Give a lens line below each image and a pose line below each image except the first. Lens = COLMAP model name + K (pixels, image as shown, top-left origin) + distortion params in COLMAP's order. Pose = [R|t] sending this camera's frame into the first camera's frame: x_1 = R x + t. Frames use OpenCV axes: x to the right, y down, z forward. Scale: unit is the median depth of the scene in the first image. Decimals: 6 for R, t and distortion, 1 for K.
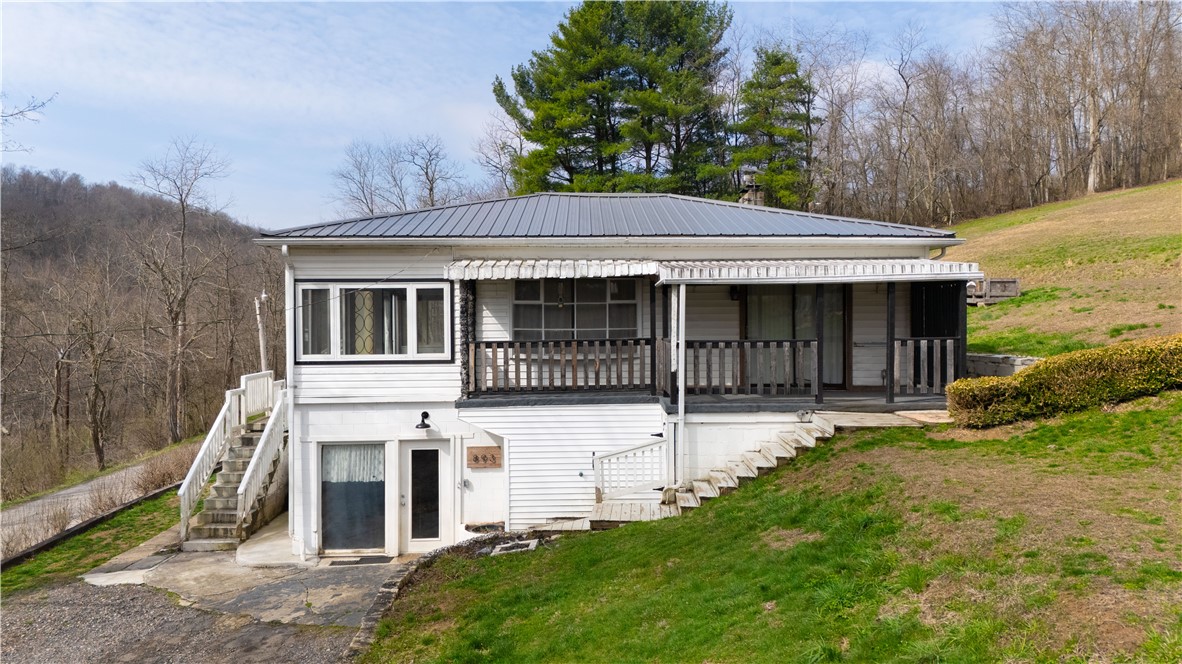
lens RADIAL K [[867.4, 0, 593.4], [0, 867.4, 331.7], [0, 0, 1]] dist [0.051529, -0.028183]
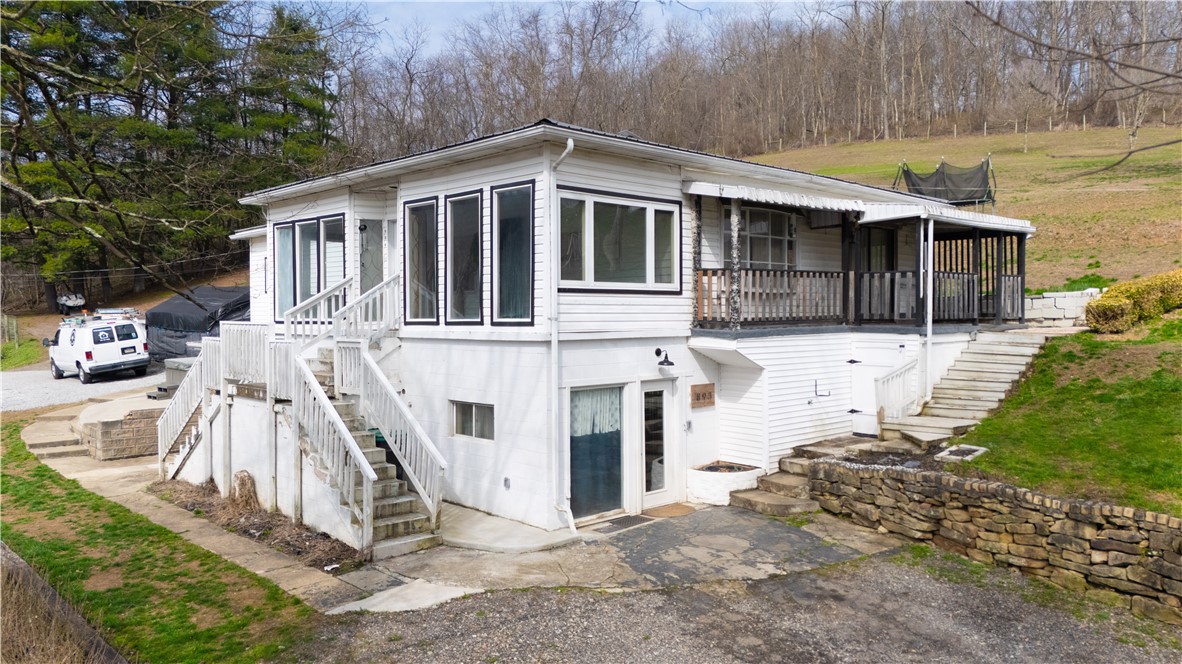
lens RADIAL K [[867.4, 0, 588.1], [0, 867.4, 323.6], [0, 0, 1]] dist [0.051529, -0.028183]
pose [[0.733431, -0.002653, 0.679759, -0.857937], [0.006809, 0.999971, -0.003444, 0.069829], [-0.679730, 0.007154, 0.733428, 0.398723]]
